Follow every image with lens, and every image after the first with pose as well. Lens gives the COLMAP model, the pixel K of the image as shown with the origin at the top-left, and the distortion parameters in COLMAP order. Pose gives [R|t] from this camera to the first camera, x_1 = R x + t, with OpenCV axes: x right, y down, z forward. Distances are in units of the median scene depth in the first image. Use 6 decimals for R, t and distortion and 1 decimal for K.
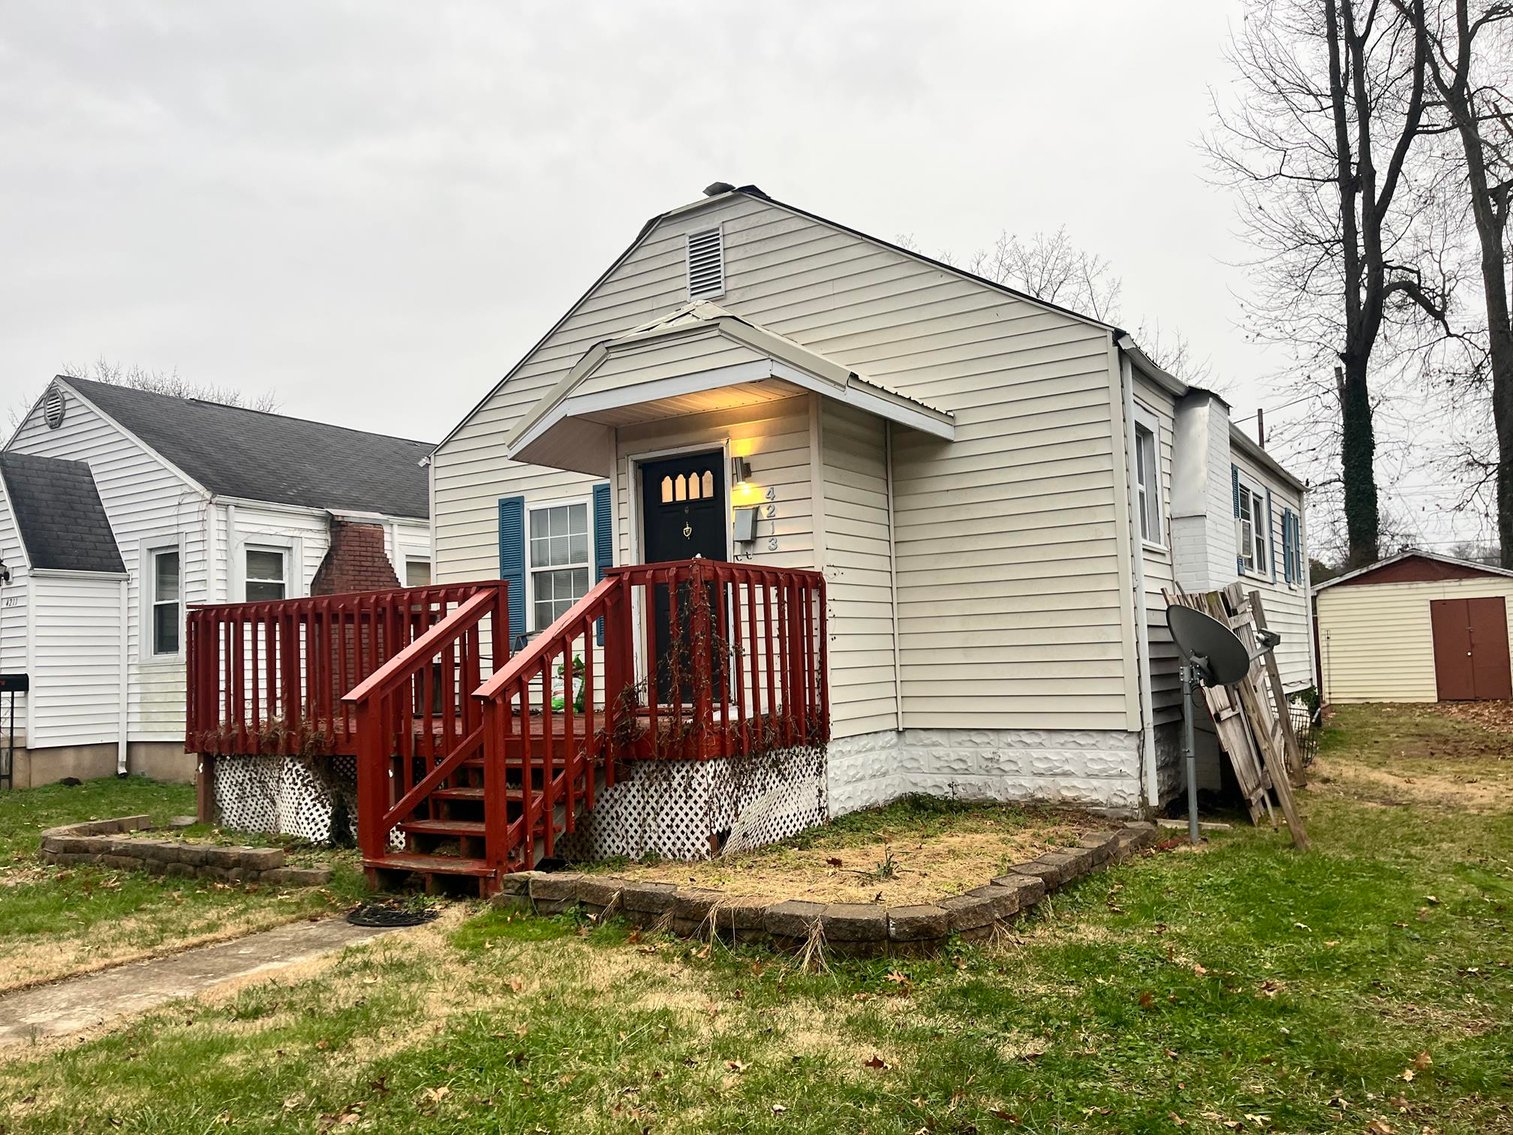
lens RADIAL K [[1133.7, 0, 756.5], [0, 1133.7, 567.5], [0, 0, 1]] dist [0.091673, -0.126710]
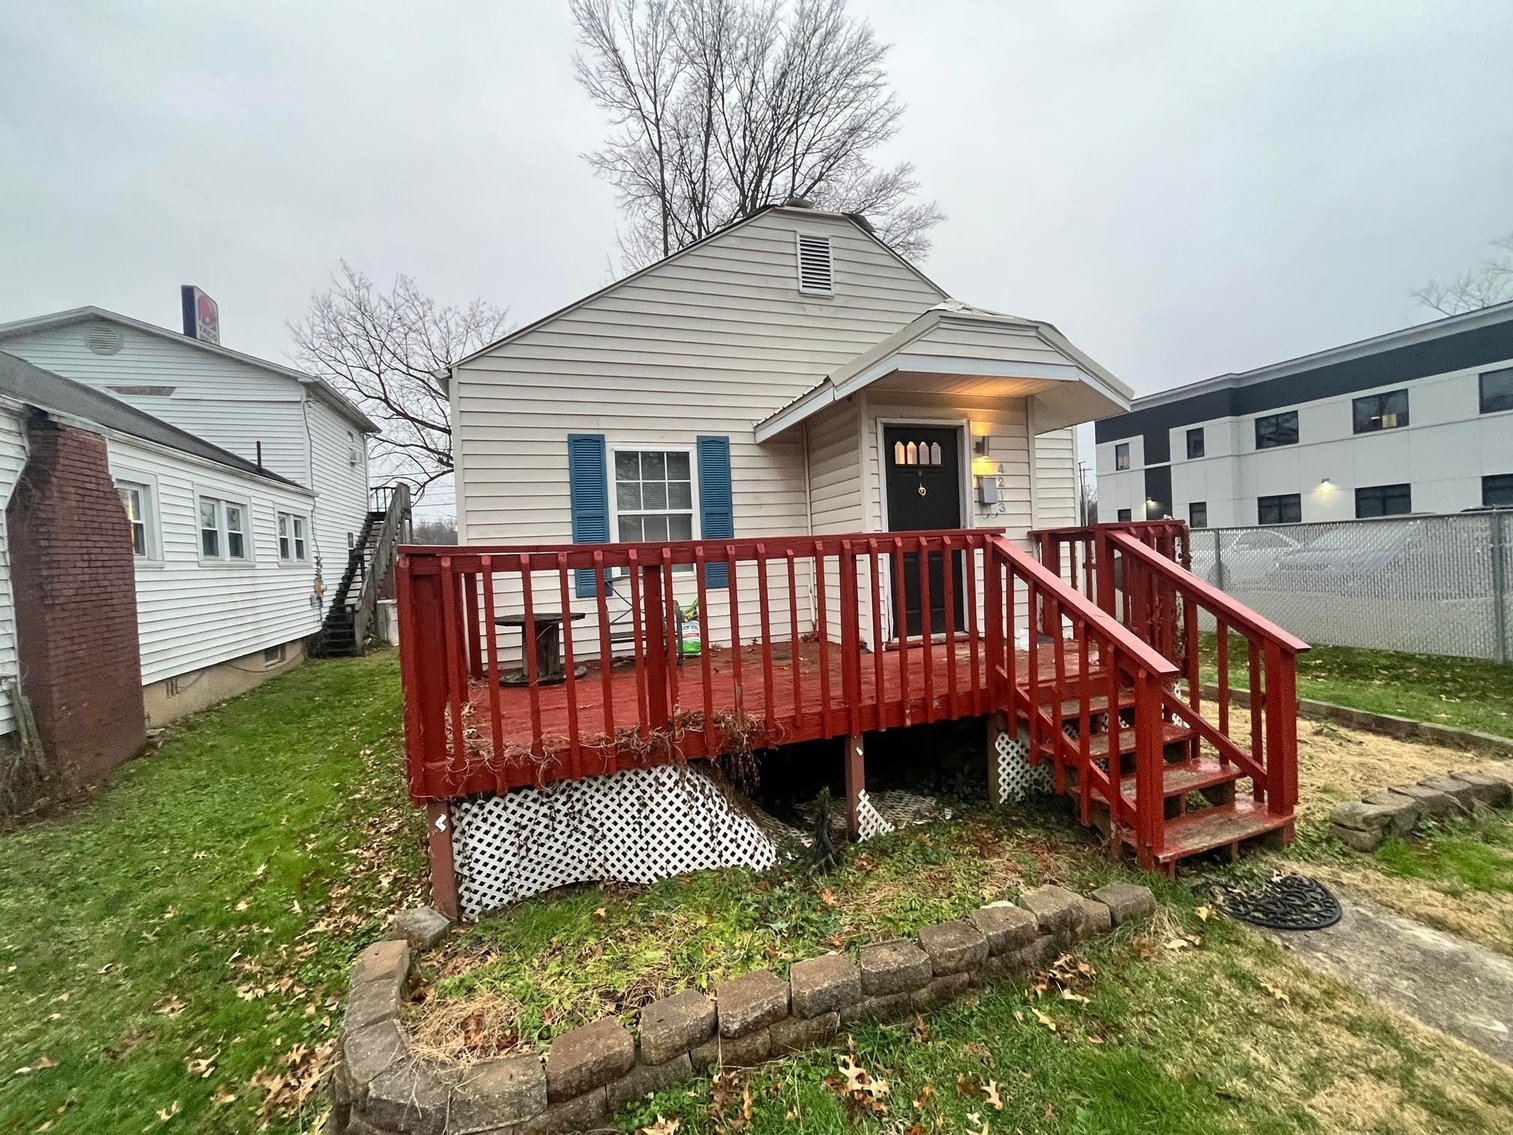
lens RADIAL K [[633.1, 0, 756.5], [0, 633.1, 567.5], [0, 0, 1]] dist [-0.000953, -0.000173]
pose [[0.622615, -0.004636, 0.782514, -0.542450], [-0.038264, 0.998606, 0.036361, 0.023957], [-0.781592, -0.052580, 0.621570, 0.567018]]
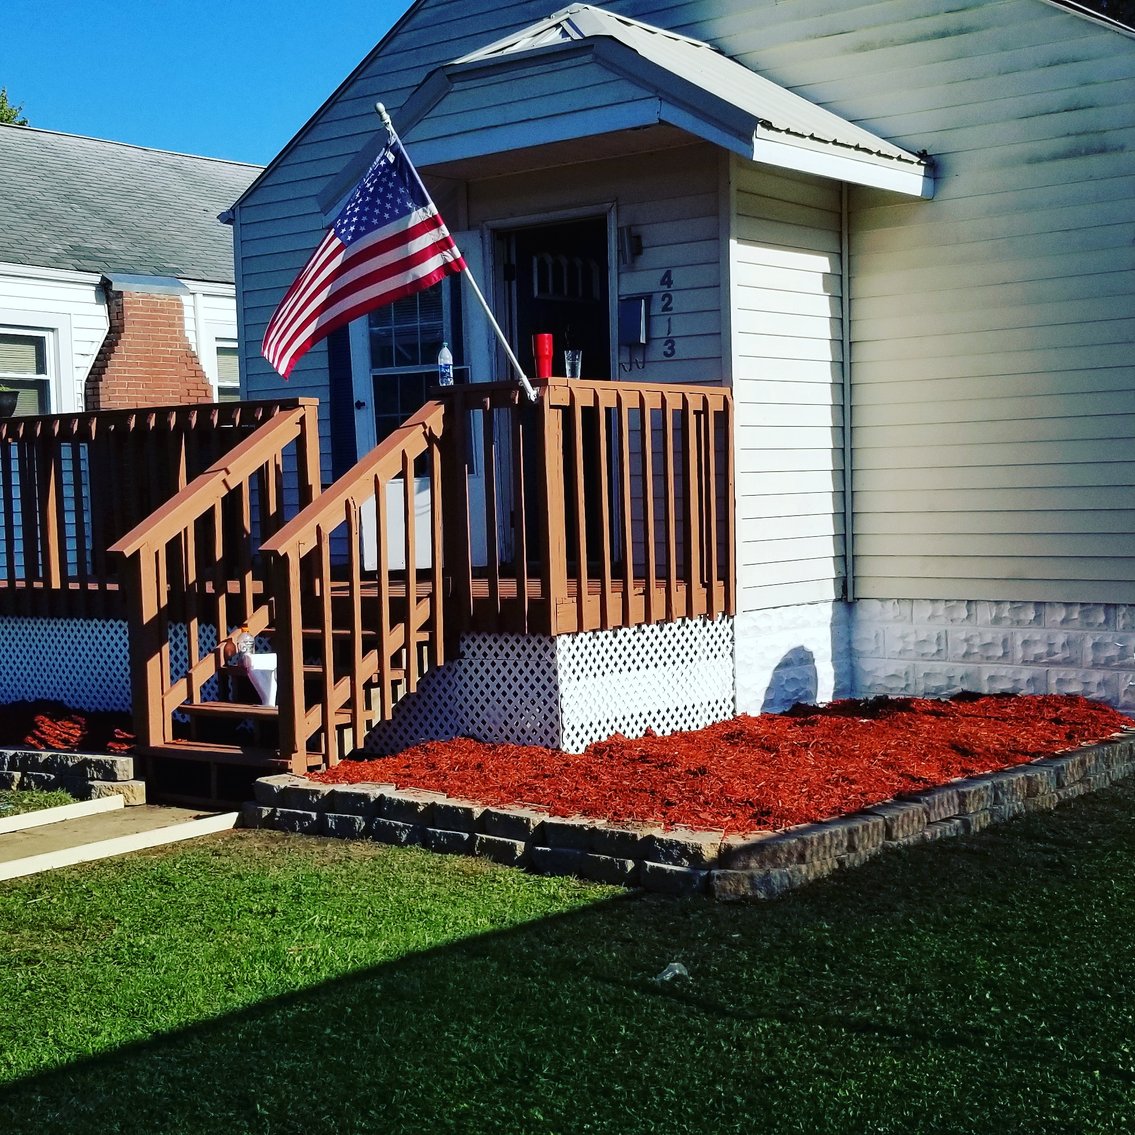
lens RADIAL K [[1784.7, 0, 567.5], [0, 1784.7, 567.5], [0, 0, 1]] dist [0.070129, 0.076813]
pose [[0.992778, 0.024031, -0.117537, 0.067162], [-0.008896, 0.991781, 0.127637, -0.020272], [0.119638, -0.125669, 0.984832, -0.127606]]
